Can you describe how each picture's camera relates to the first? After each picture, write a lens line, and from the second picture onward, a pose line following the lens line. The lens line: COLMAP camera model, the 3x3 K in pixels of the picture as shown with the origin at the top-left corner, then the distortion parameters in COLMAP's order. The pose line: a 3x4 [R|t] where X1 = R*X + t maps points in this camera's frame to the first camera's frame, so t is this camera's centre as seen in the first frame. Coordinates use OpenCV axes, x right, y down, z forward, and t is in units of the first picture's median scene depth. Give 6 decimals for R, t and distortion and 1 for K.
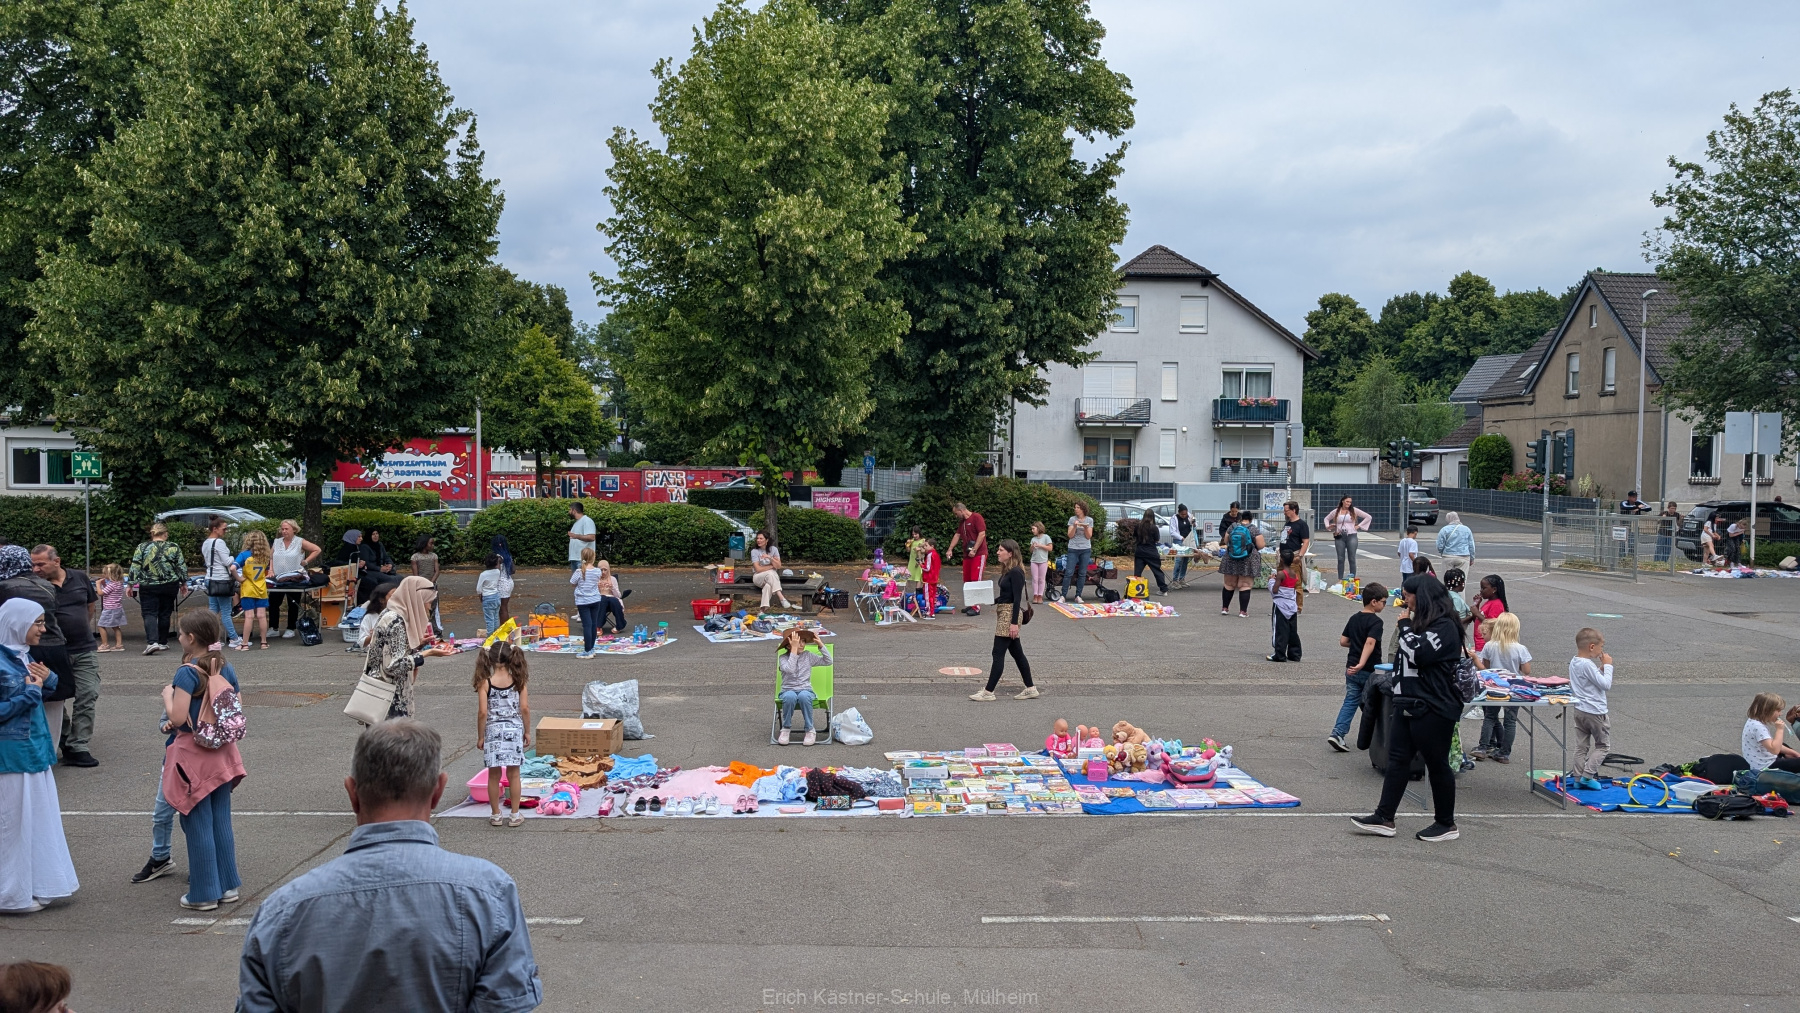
lens RADIAL K [[1302.7, 0, 917.6], [0, 1302.7, 503.9], [0, 0, 1]] dist [0.022248, -0.020084]
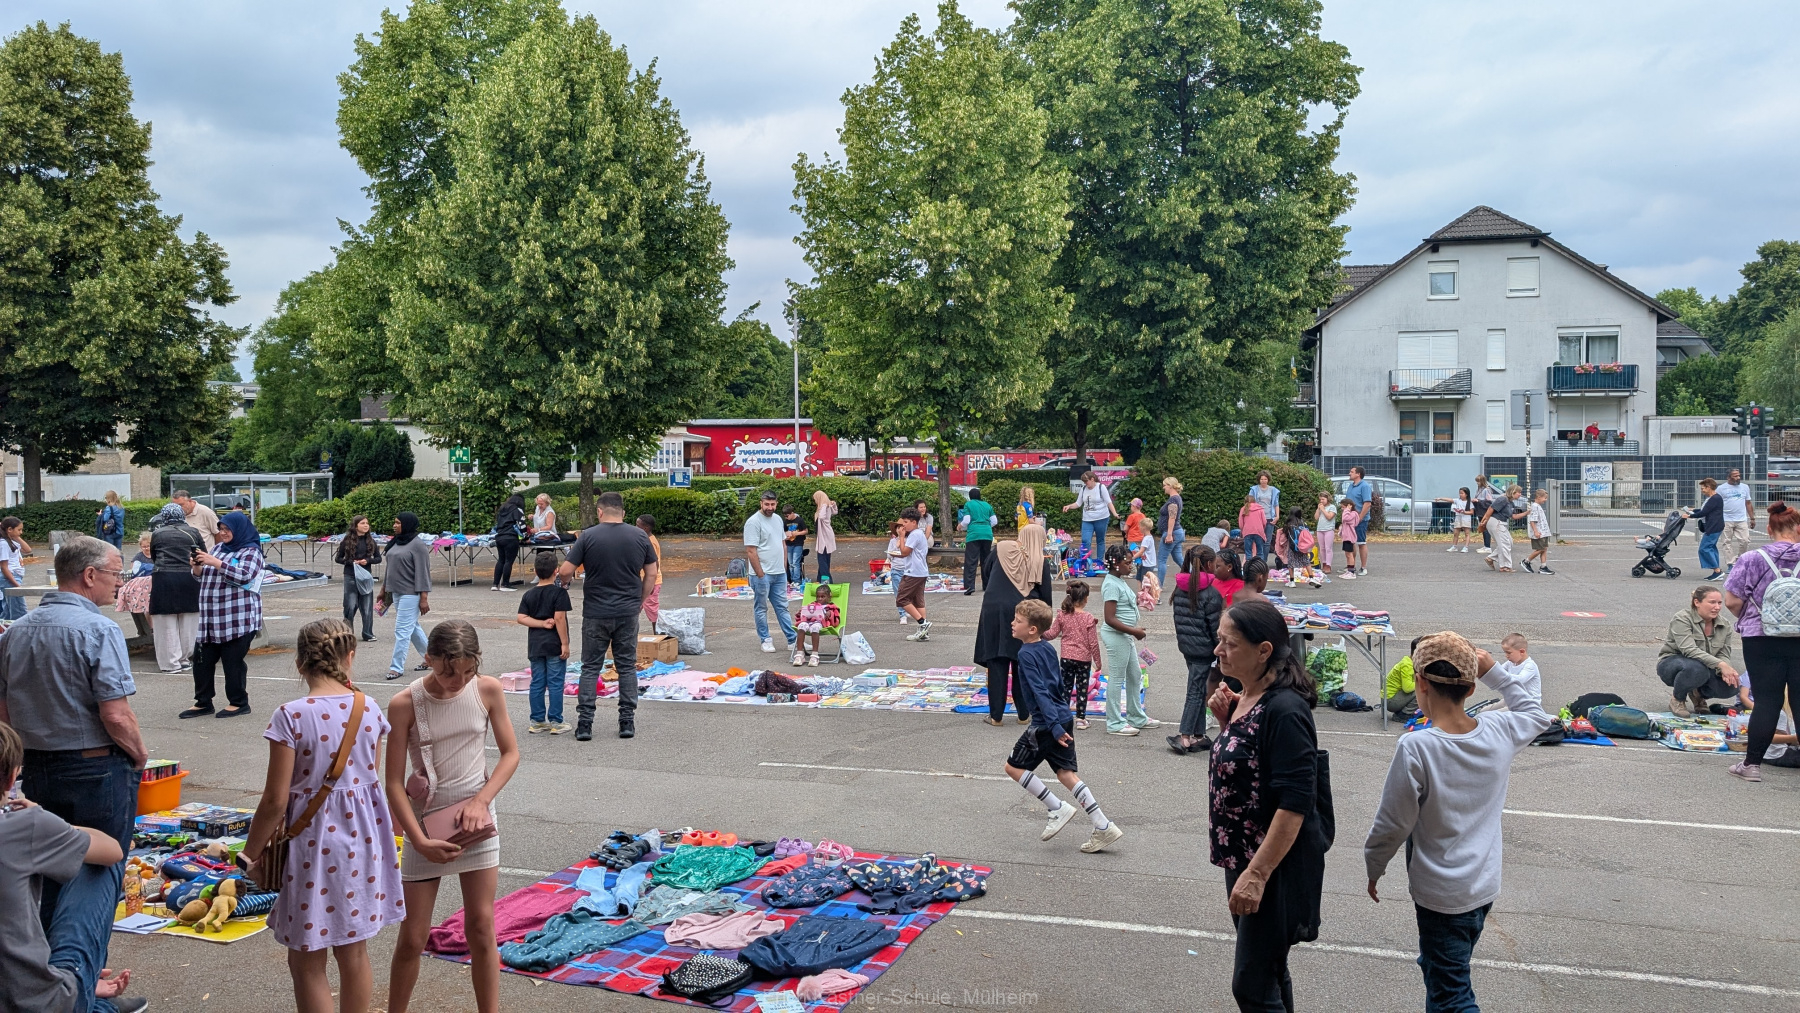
lens RADIAL K [[1302.7, 0, 893.7], [0, 1302.7, 476.3], [0, 0, 1]] dist [0.022248, -0.020084]
pose [[0.949706, -0.010367, -0.312970, 0.201847], [0.006968, 0.999904, -0.011976, 0.014086], [0.313064, 0.009193, 0.949687, -0.076173]]
